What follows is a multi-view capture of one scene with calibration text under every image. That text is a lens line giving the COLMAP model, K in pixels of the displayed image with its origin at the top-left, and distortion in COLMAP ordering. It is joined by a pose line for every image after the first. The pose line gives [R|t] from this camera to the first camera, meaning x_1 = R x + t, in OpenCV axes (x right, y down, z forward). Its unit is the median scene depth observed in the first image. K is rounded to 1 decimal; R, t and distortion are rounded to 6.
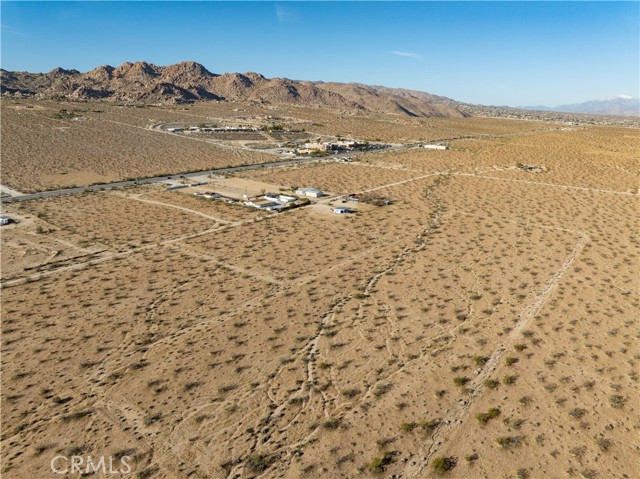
lens RADIAL K [[451.9, 0, 320.7], [0, 451.9, 240.9], [0, 0, 1]] dist [-0.049514, 0.016679]
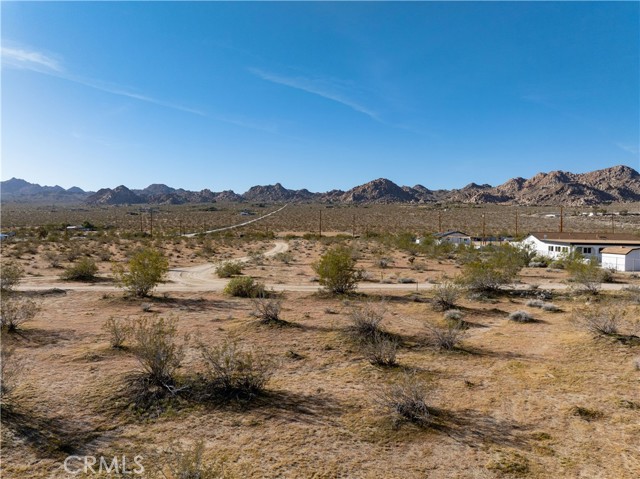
lens RADIAL K [[451.9, 0, 322.6], [0, 451.9, 239.7], [0, 0, 1]] dist [-0.049514, 0.016679]
pose [[0.641379, 0.002125, -0.767222, -0.086848], [-0.213064, 0.961155, -0.175454, -0.046158], [0.737046, 0.276000, 0.616917, 1.122011]]
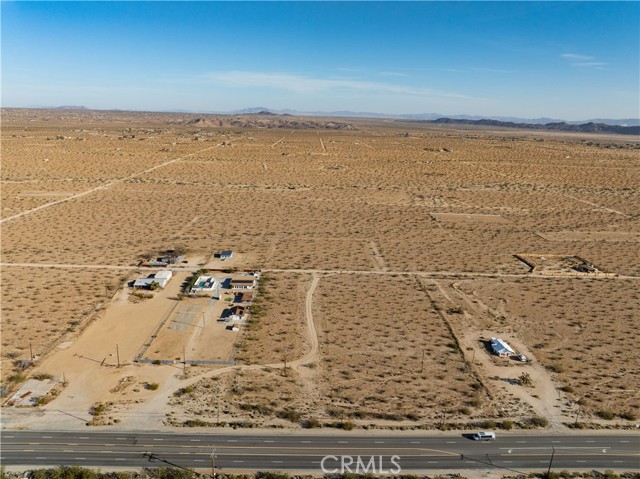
lens RADIAL K [[451.9, 0, 320.6], [0, 451.9, 240.5], [0, 0, 1]] dist [-0.049514, 0.016679]
pose [[-0.629874, -0.245095, 0.737013, -1.241587], [0.180350, 0.876817, 0.445720, -0.749981], [-0.755469, 0.413668, -0.508081, 1.830457]]
